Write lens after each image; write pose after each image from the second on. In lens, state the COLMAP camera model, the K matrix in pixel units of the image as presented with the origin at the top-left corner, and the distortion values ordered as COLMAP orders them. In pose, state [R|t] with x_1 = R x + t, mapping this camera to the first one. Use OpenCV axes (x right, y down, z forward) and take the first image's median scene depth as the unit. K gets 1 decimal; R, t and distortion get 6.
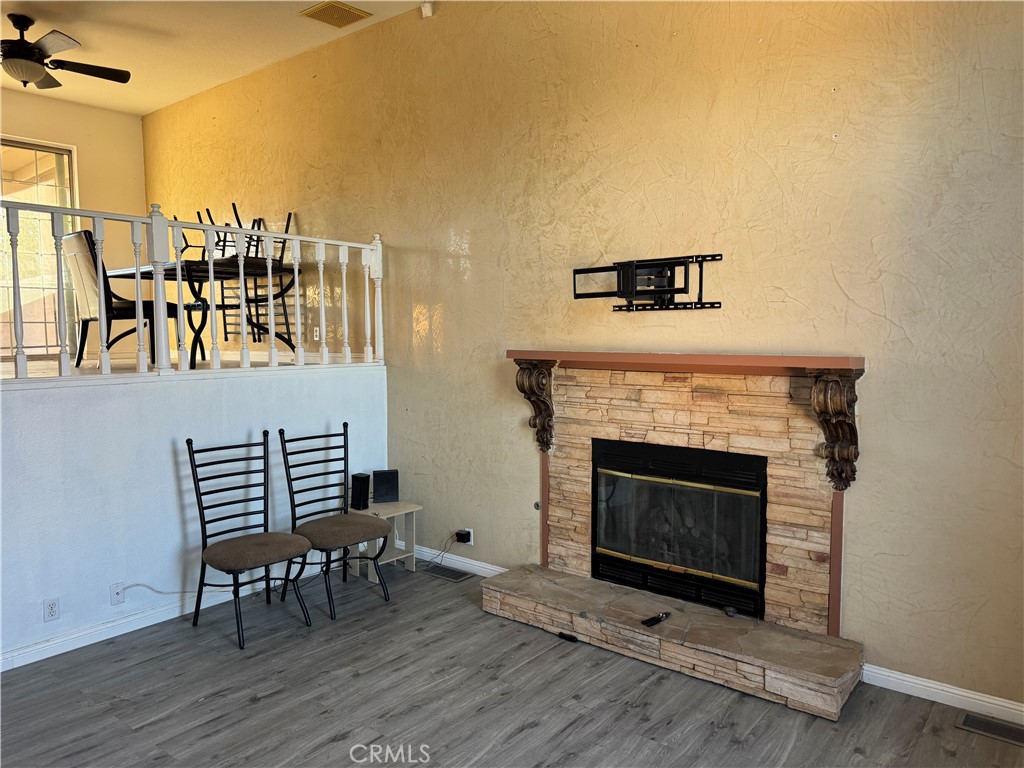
lens RADIAL K [[713.6, 0, 508.0], [0, 713.6, 386.3], [0, 0, 1]] dist [0.029279, -0.038958]
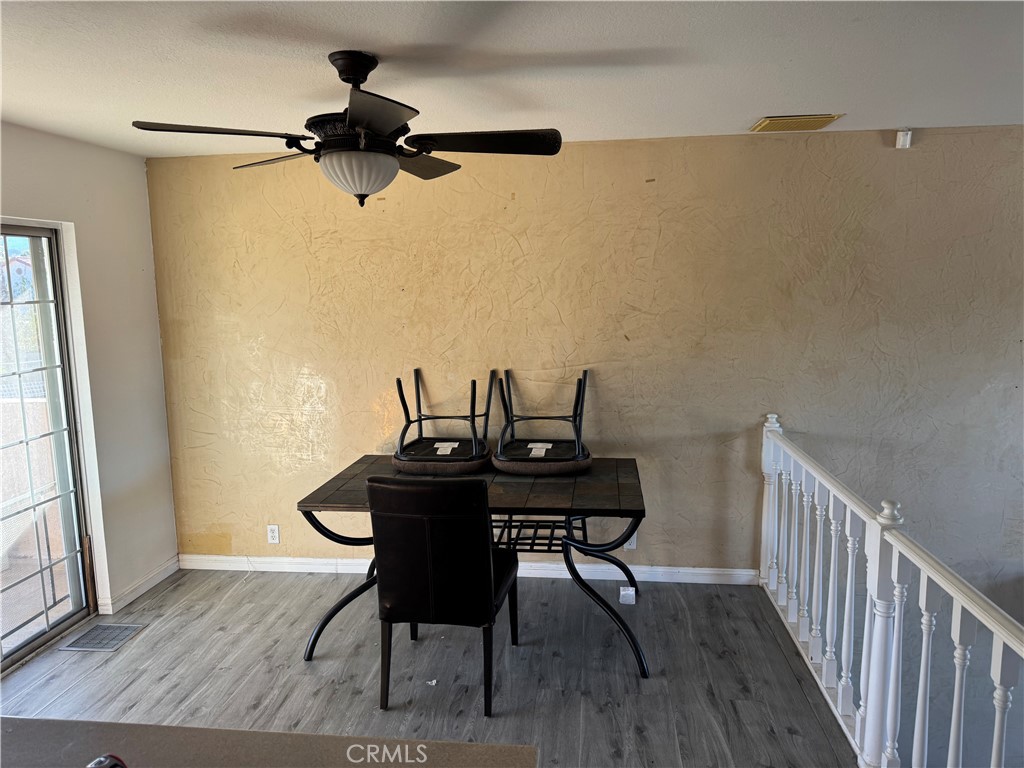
lens RADIAL K [[713.6, 0, 510.6], [0, 713.6, 385.7], [0, 0, 1]] dist [0.029279, -0.038958]
pose [[0.855890, -0.077278, 0.511351, -0.788779], [0.056853, 0.996839, 0.055487, -0.297863], [-0.514023, -0.018418, 0.857579, 0.503390]]
